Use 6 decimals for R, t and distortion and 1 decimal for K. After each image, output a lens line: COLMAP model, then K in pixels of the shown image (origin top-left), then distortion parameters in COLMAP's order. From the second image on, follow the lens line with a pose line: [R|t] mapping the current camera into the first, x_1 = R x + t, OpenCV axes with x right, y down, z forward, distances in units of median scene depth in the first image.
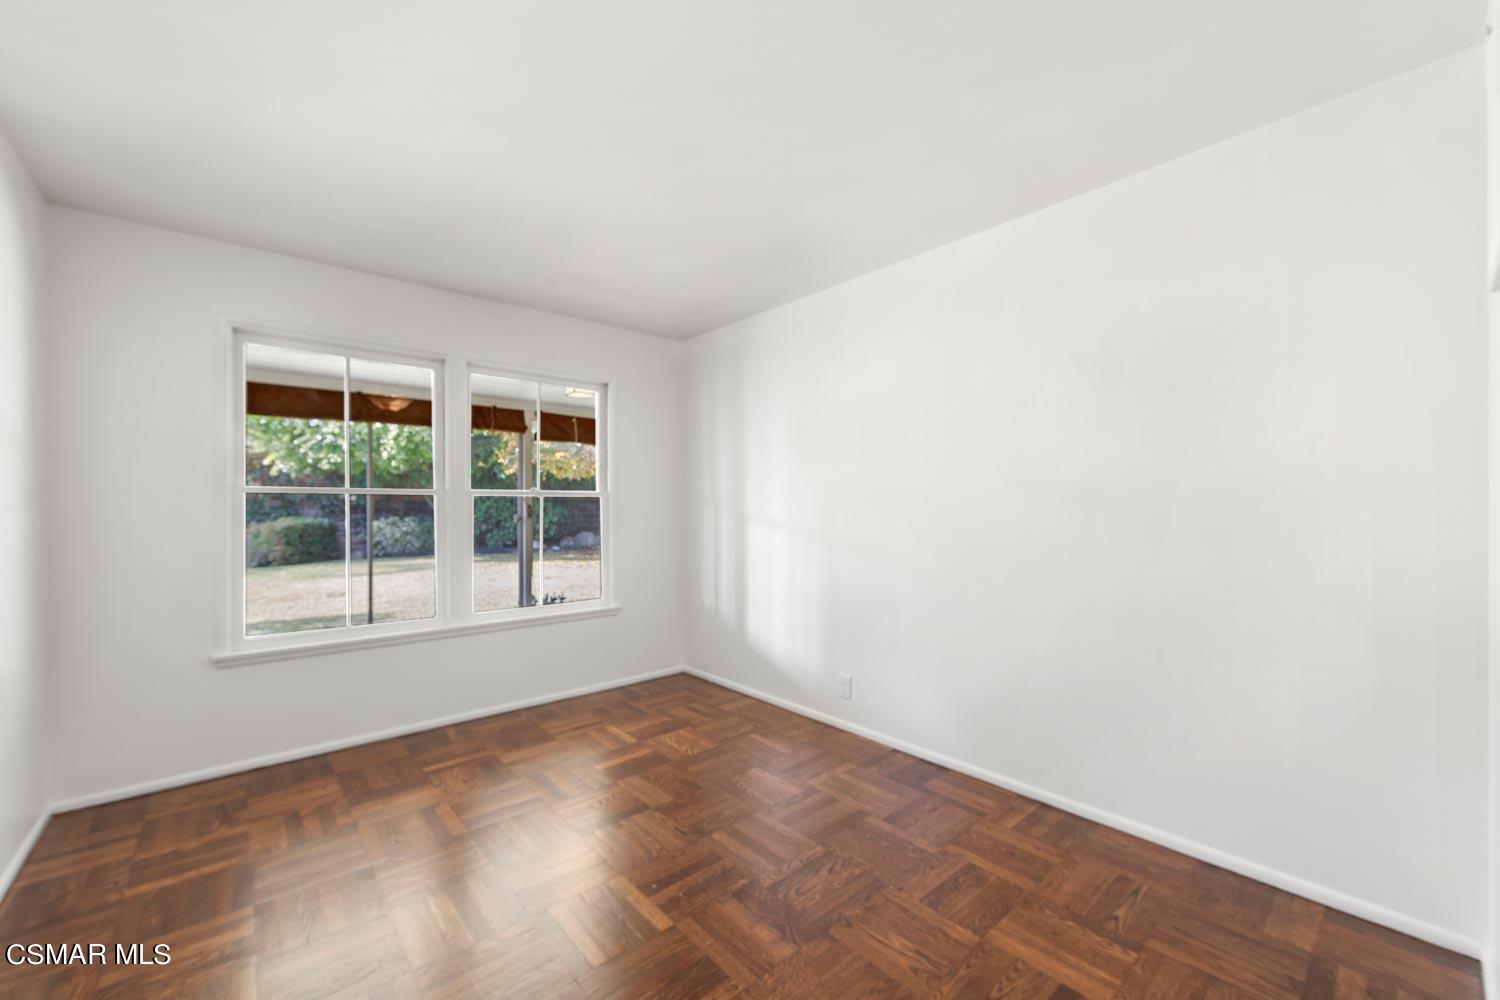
lens RADIAL K [[587.0, 0, 749.4], [0, 587.0, 504.0], [0, 0, 1]] dist [-0.000822, -0.000041]
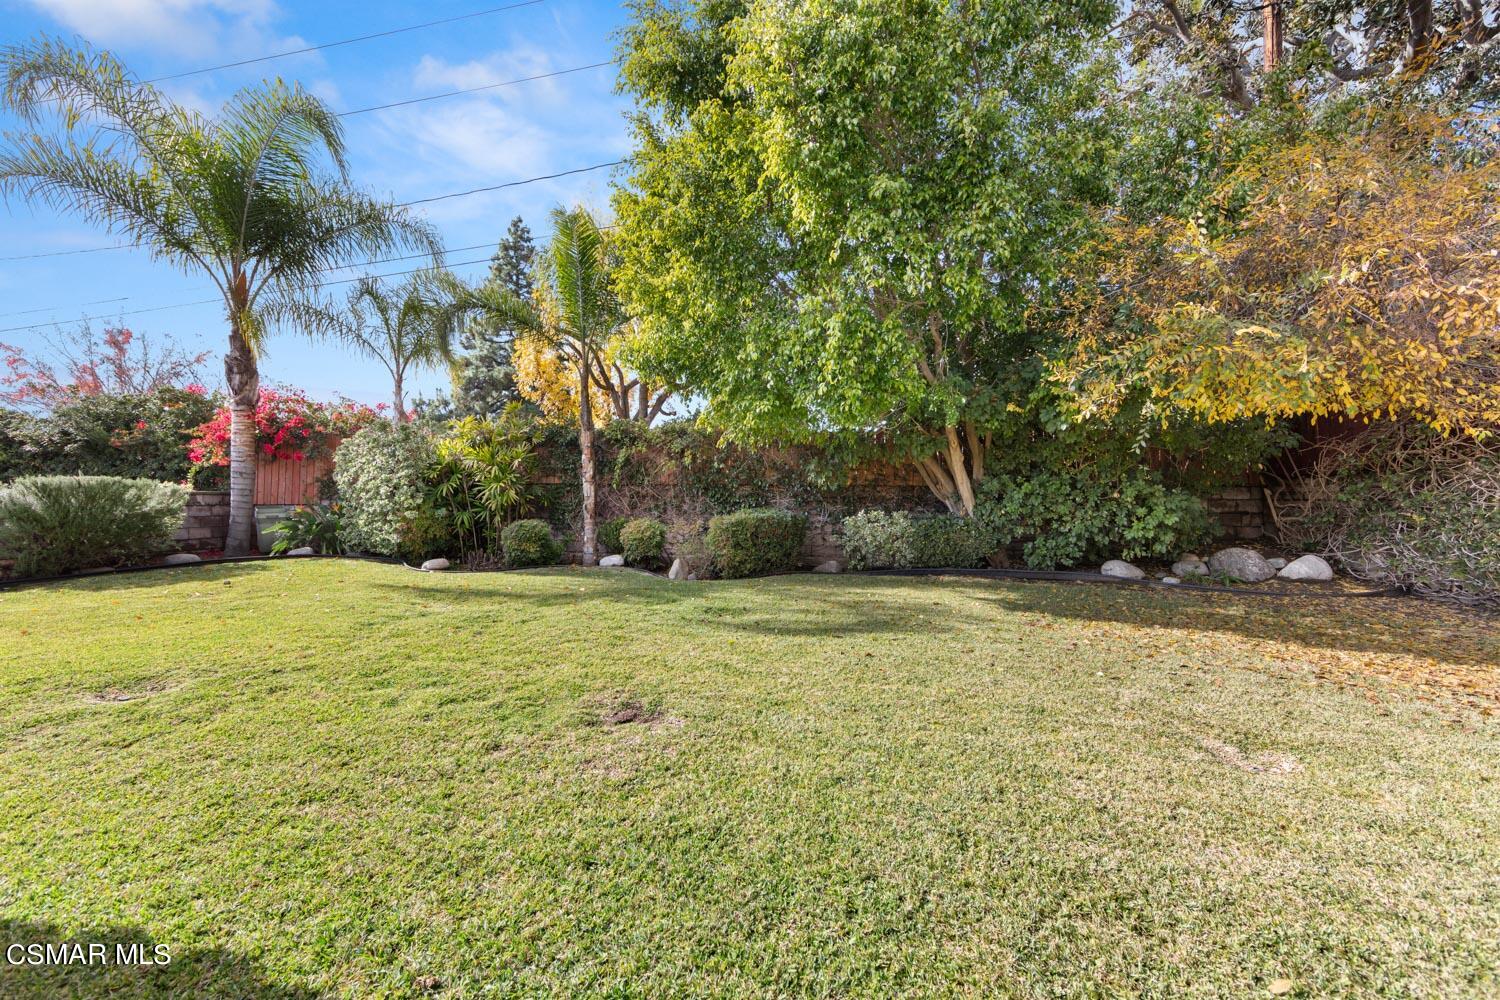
lens RADIAL K [[587.0, 0, 749.0], [0, 587.0, 498.1], [0, 0, 1]] dist [-0.000822, -0.000041]
pose [[0.652898, 0.000529, -0.757446, -0.209097], [0.001674, 0.999996, 0.002142, 0.007166], [0.757444, -0.002667, 0.652895, 0.467369]]
